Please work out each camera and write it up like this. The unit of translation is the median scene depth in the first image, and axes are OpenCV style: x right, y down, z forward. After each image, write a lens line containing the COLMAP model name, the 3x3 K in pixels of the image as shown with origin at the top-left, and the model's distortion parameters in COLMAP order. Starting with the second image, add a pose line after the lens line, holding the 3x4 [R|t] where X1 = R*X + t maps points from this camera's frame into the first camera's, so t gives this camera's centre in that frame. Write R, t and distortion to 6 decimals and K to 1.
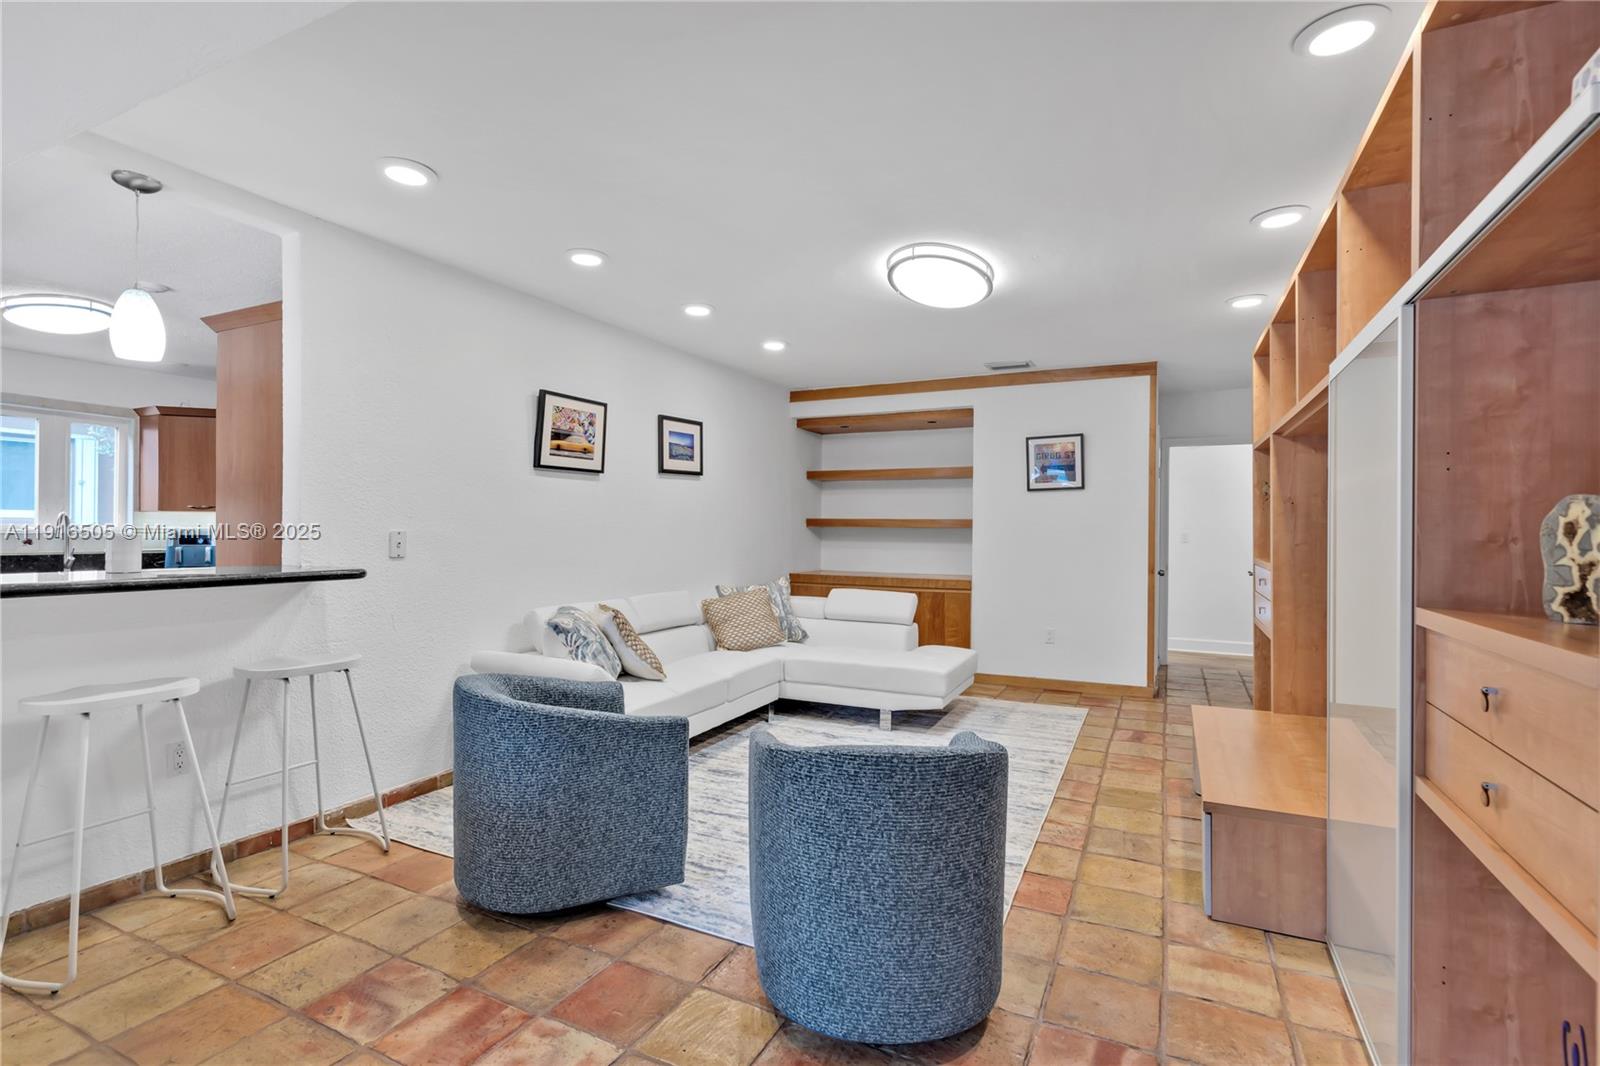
lens RADIAL K [[765.3, 0, 800.3], [0, 765.3, 527.3], [0, 0, 1]] dist [0.001667, -0.000232]
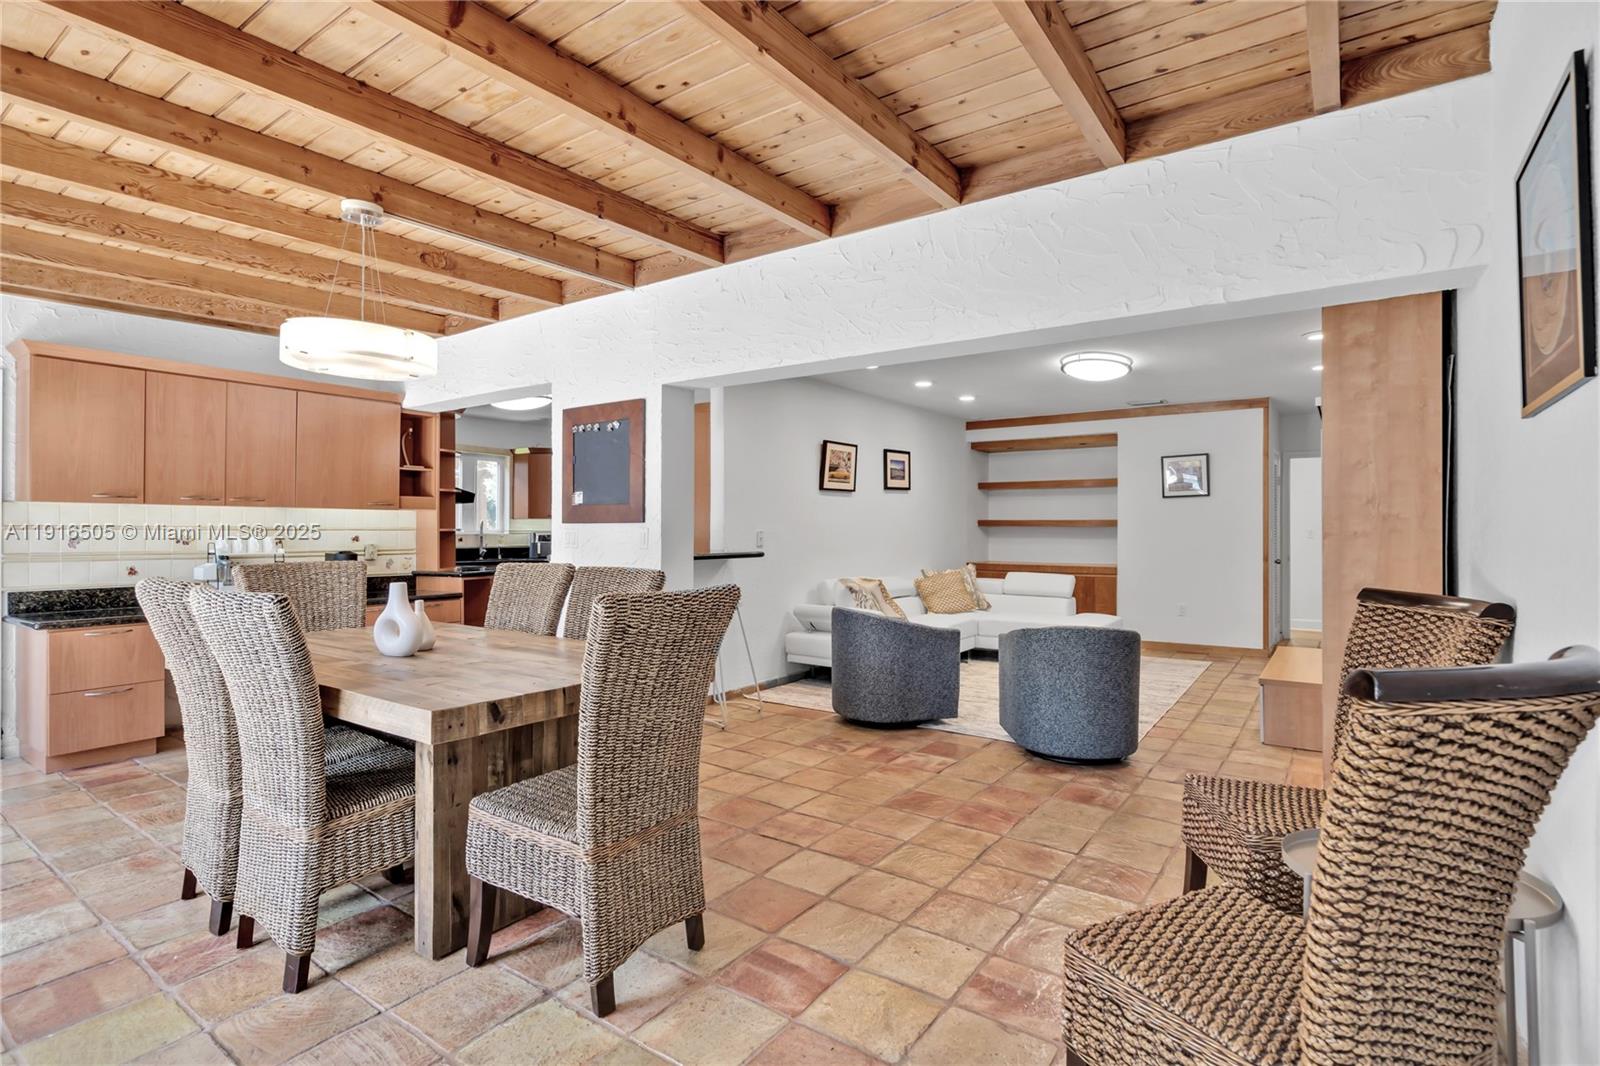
lens RADIAL K [[765.3, 0, 786.3], [0, 765.3, 526.3], [0, 0, 1]] dist [0.001667, -0.000232]
pose [[0.983311, -0.006842, -0.181803, -0.101270], [0.006484, 0.999976, -0.002562, -0.000337], [0.181816, 0.001340, 0.983332, -0.418197]]
